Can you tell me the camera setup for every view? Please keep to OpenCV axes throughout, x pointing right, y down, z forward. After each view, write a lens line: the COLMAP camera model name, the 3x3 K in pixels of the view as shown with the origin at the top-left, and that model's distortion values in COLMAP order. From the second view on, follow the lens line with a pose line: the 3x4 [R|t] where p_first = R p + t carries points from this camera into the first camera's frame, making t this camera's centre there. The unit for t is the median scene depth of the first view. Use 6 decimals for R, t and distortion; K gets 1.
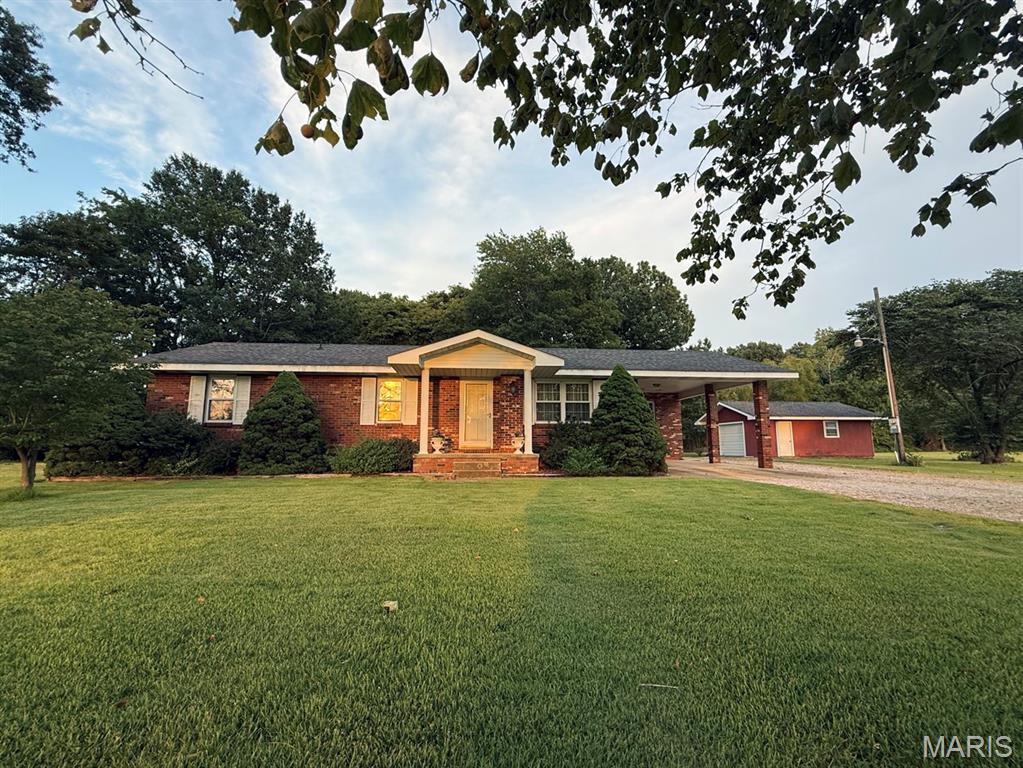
lens RADIAL K [[485.0, 0, 506.1], [0, 485.0, 378.9], [0, 0, 1]] dist [-0.001864, 0.000117]
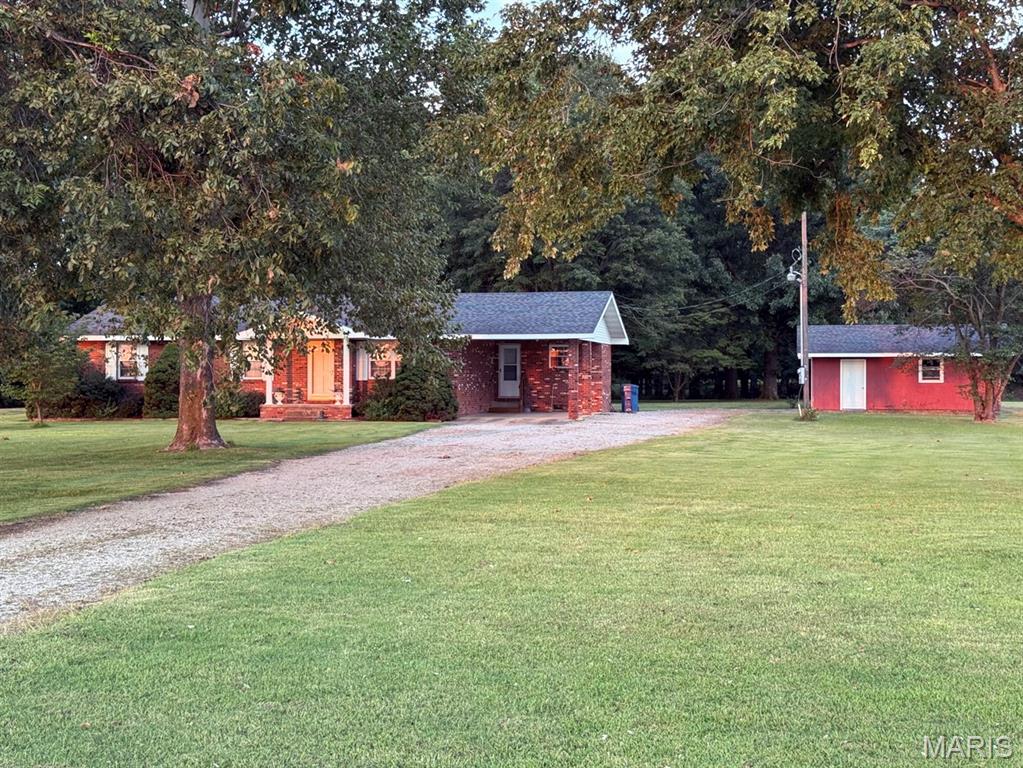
lens RADIAL K [[1423.5, 0, 512.6], [0, 1423.5, 384.6], [0, 0, 1]] dist [0.009077, 0.000000]
pose [[0.963932, 0.001917, -0.266142, 1.549767], [0.036186, 0.989745, 0.138189, -0.423724], [0.263678, -0.142836, 0.953977, -2.596683]]
